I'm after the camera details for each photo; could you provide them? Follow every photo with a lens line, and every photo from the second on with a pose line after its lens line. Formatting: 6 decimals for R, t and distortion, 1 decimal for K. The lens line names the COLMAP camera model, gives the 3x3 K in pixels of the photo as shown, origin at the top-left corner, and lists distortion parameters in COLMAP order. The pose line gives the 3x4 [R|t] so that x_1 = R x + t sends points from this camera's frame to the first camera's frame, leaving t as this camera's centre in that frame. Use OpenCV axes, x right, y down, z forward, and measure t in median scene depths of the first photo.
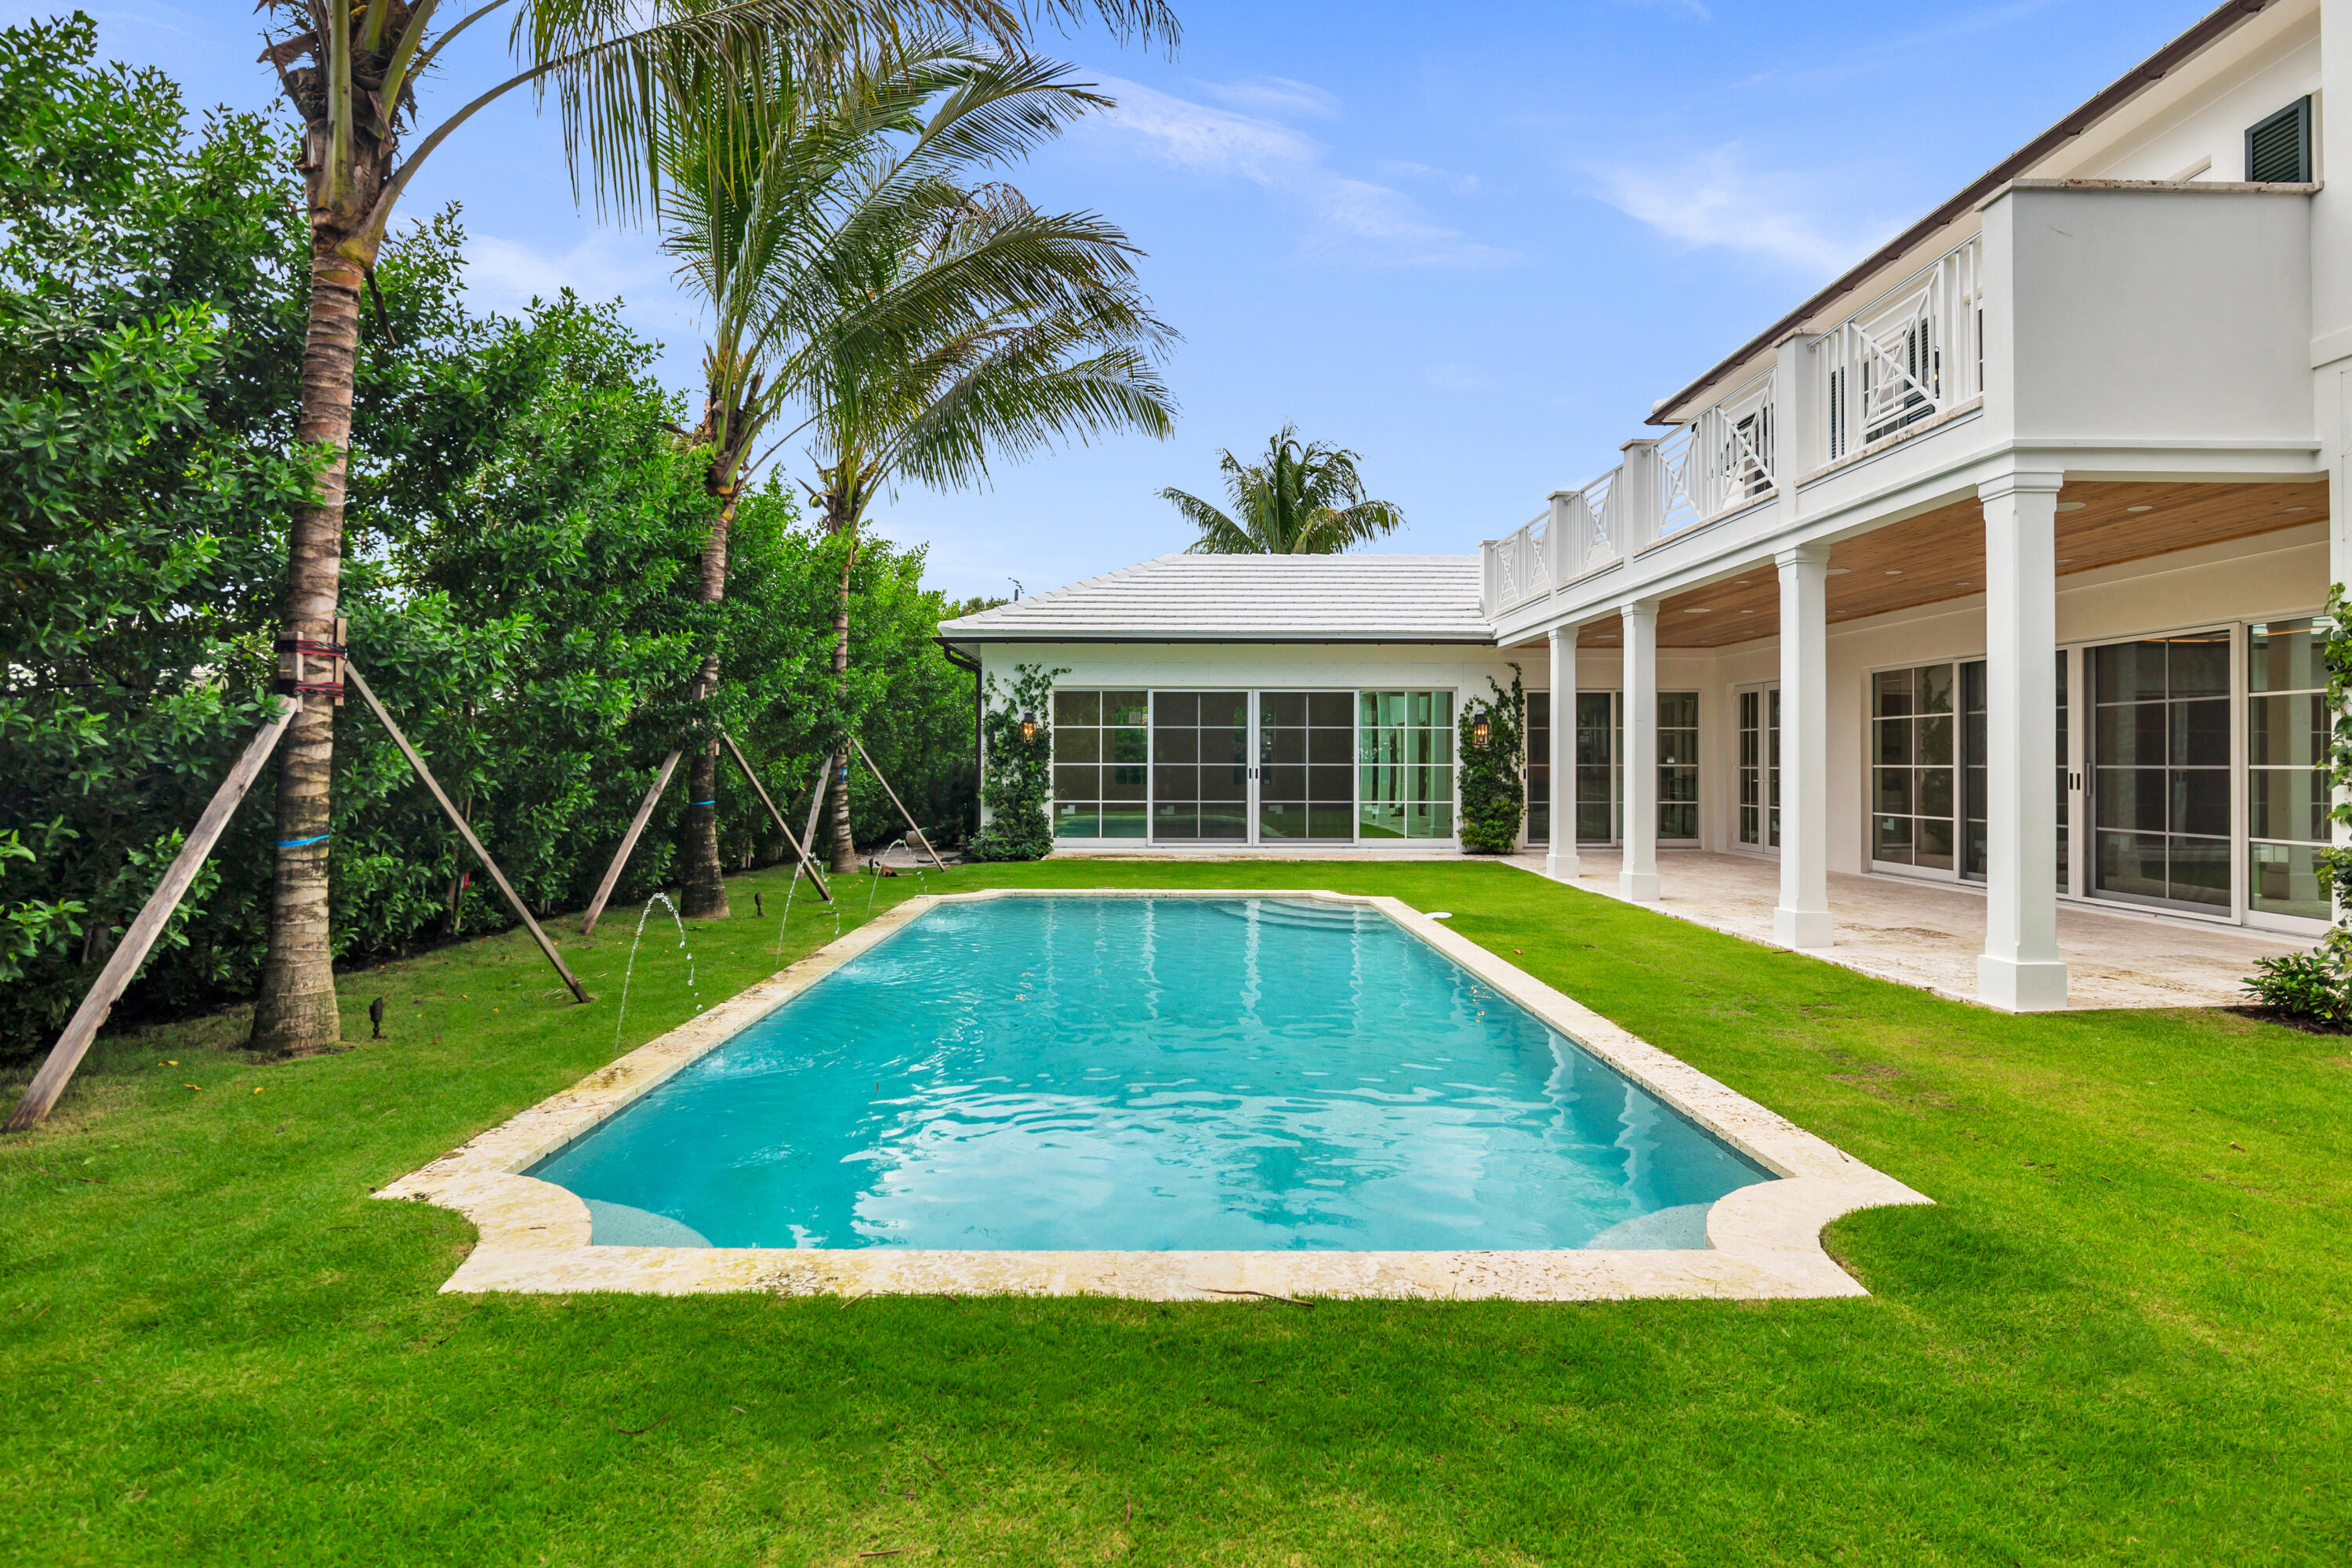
lens RADIAL K [[1146.2, 0, 1173.1], [0, 1146.2, 760.2], [0, 0, 1]] dist [-0.001450, -0.000071]
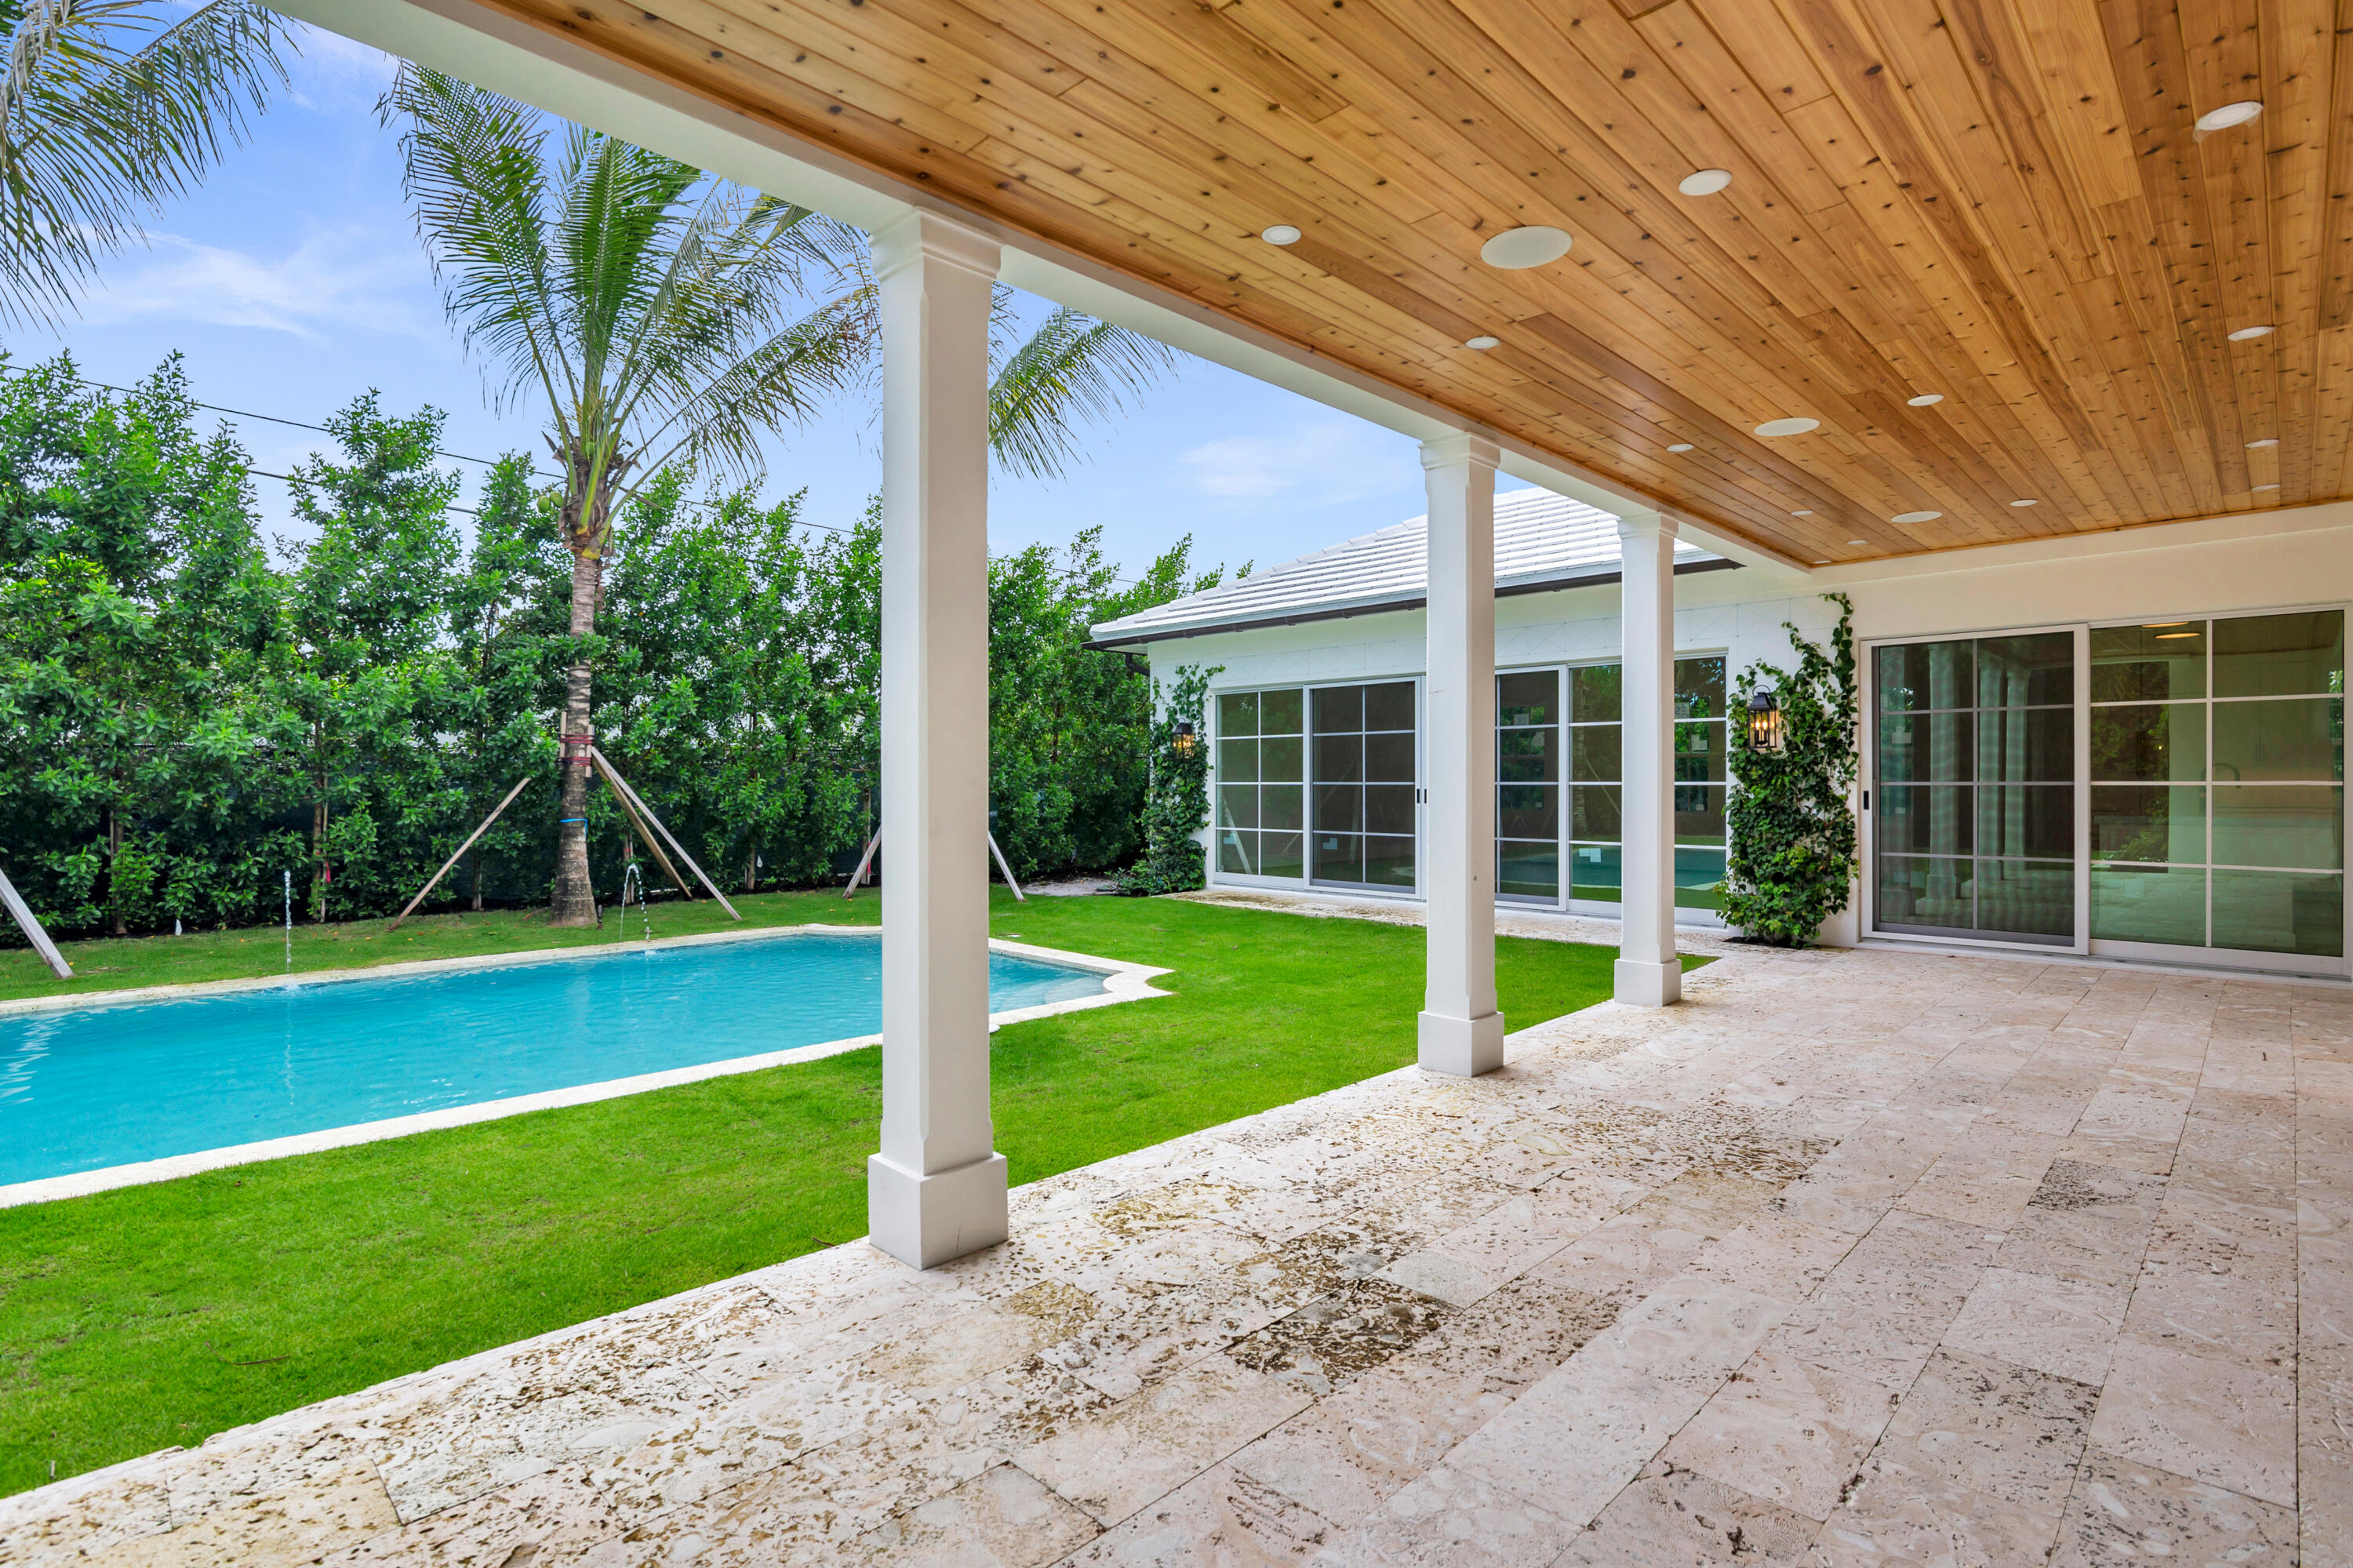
lens RADIAL K [[1141.8, 0, 1176.5], [0, 1141.8, 784.0], [0, 0, 1]] dist [0.024208, 0.000038]
pose [[0.705817, -0.001380, -0.708393, 0.462164], [0.010028, 0.999917, 0.008043, -0.002981], [0.708323, -0.012781, 0.705772, 0.401444]]
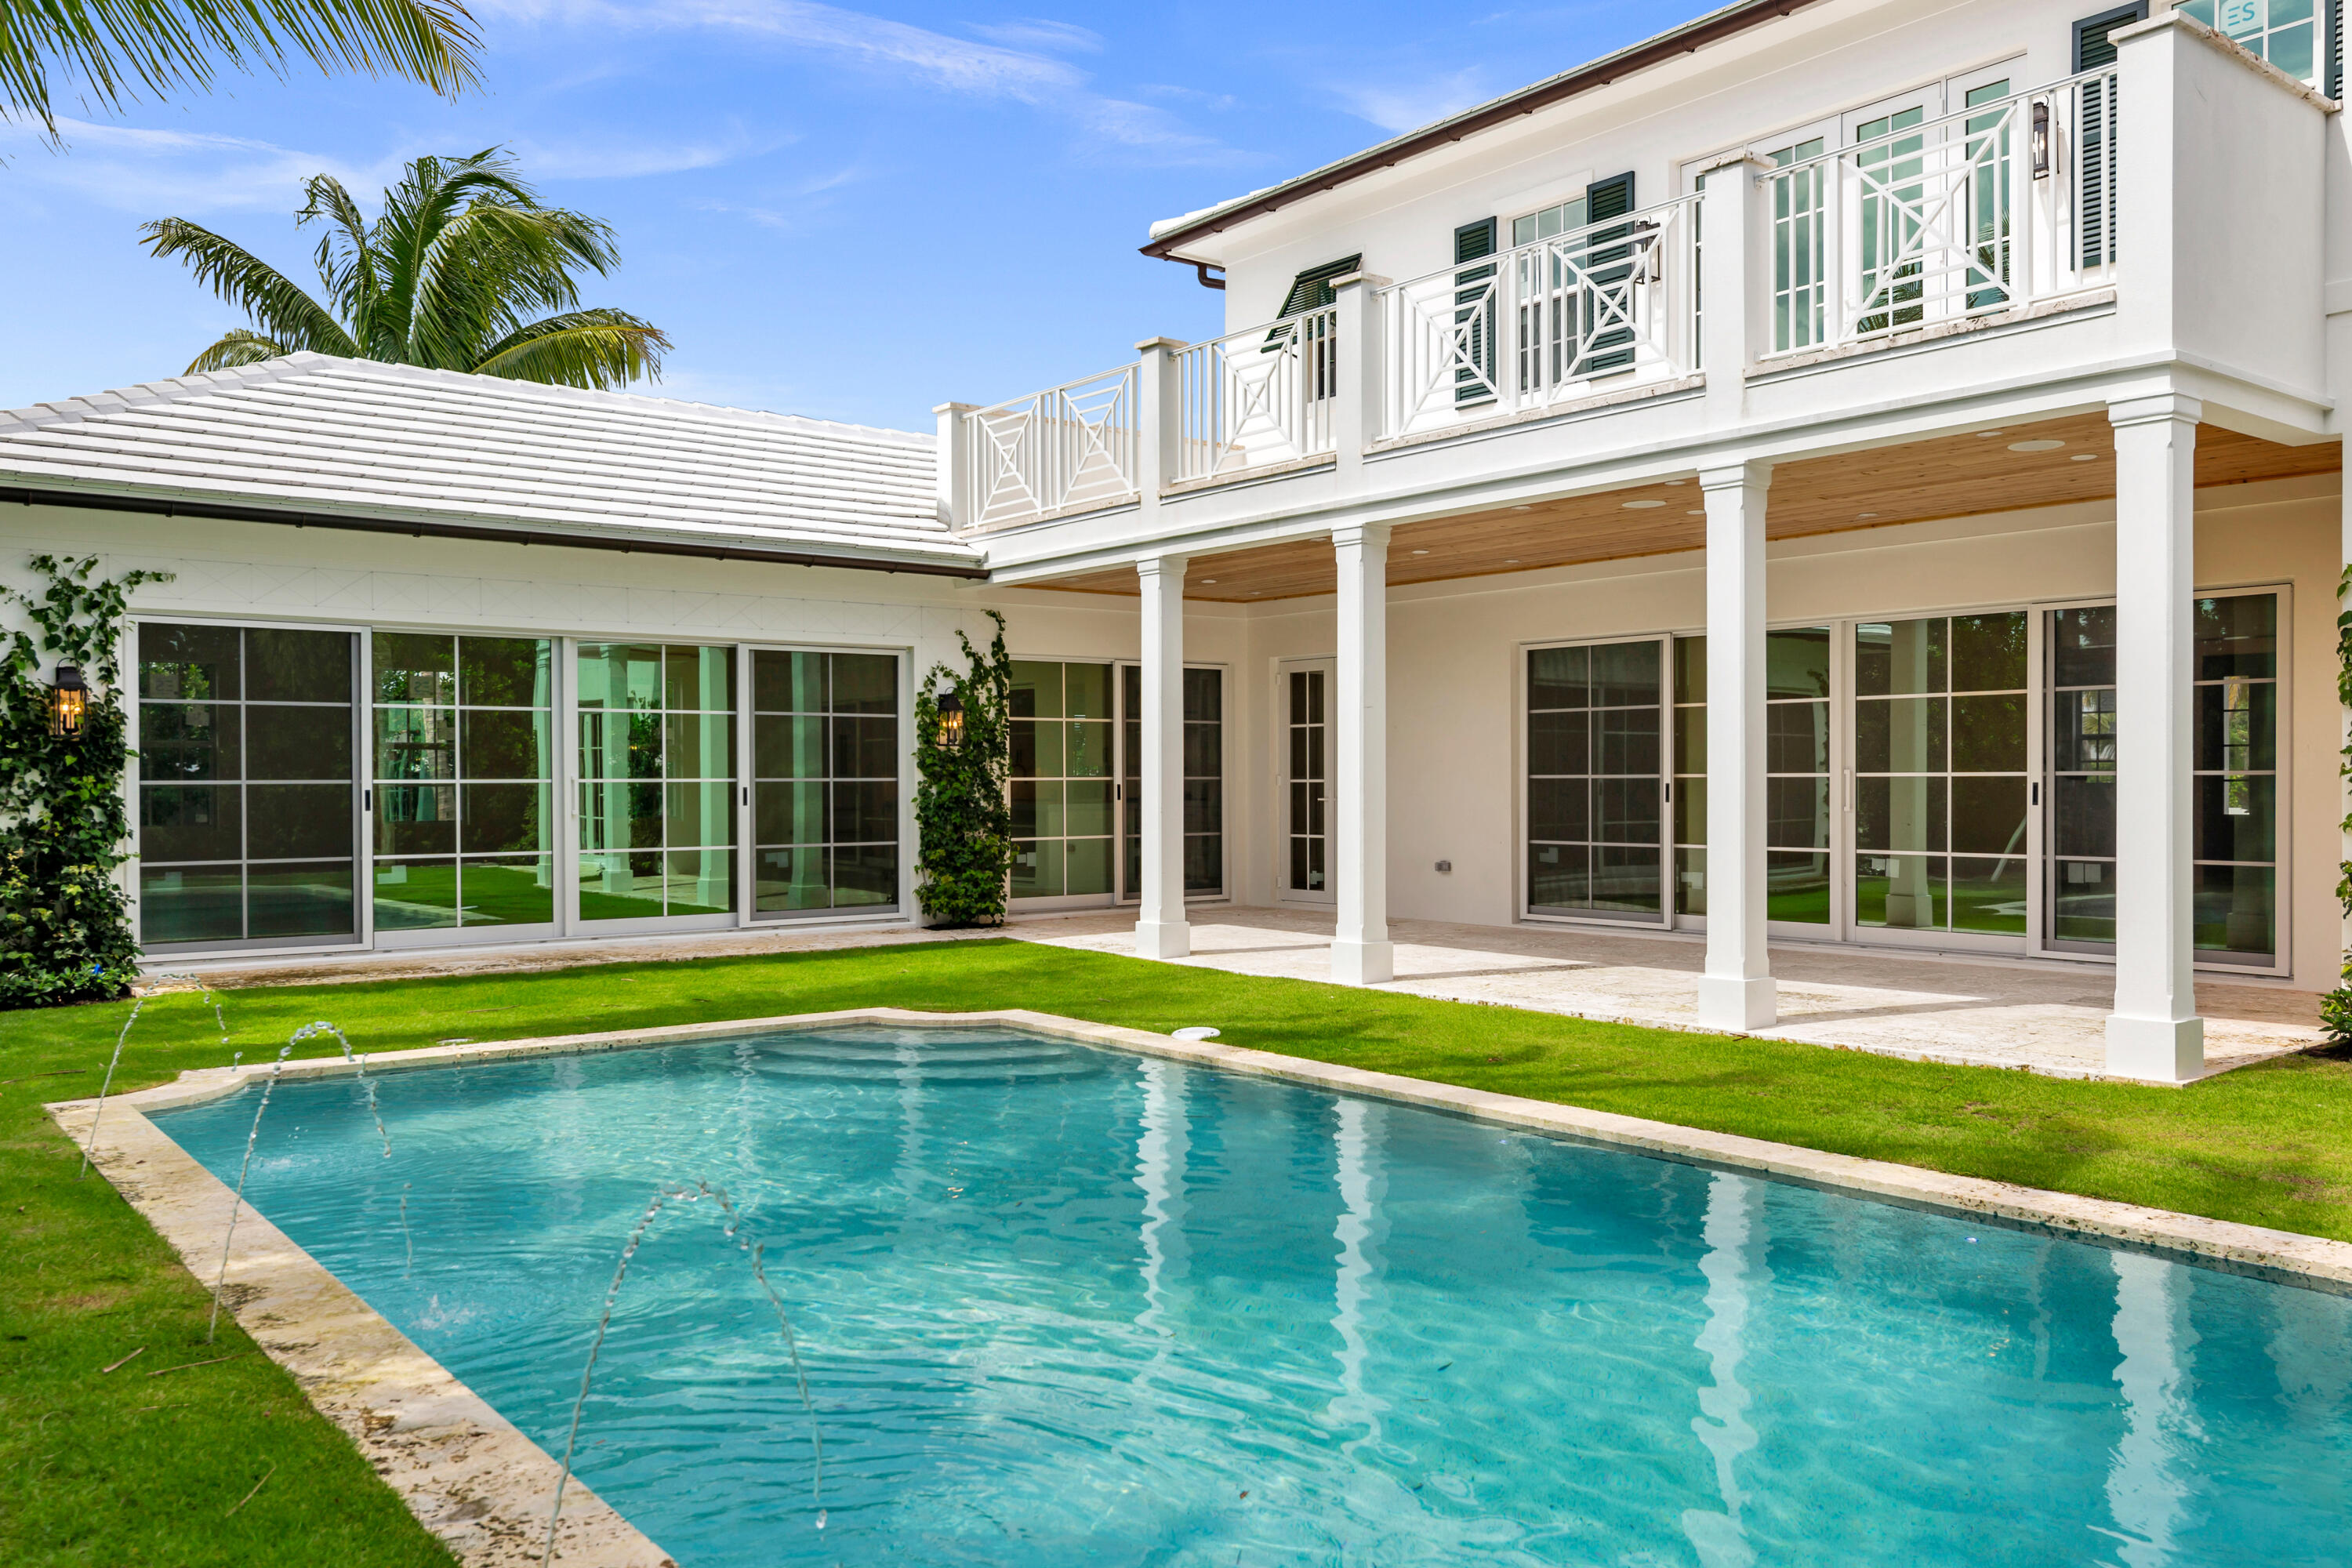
lens RADIAL K [[1848.2, 0, 1176.0], [0, 1848.2, 784.0], [0, 0, 1]] dist [0.025790, 0.004197]
pose [[0.783864, -0.007361, 0.620889, -0.237609], [0.004587, 0.999971, 0.006064, 0.001496], [-0.620916, -0.001905, 0.783875, 0.171660]]
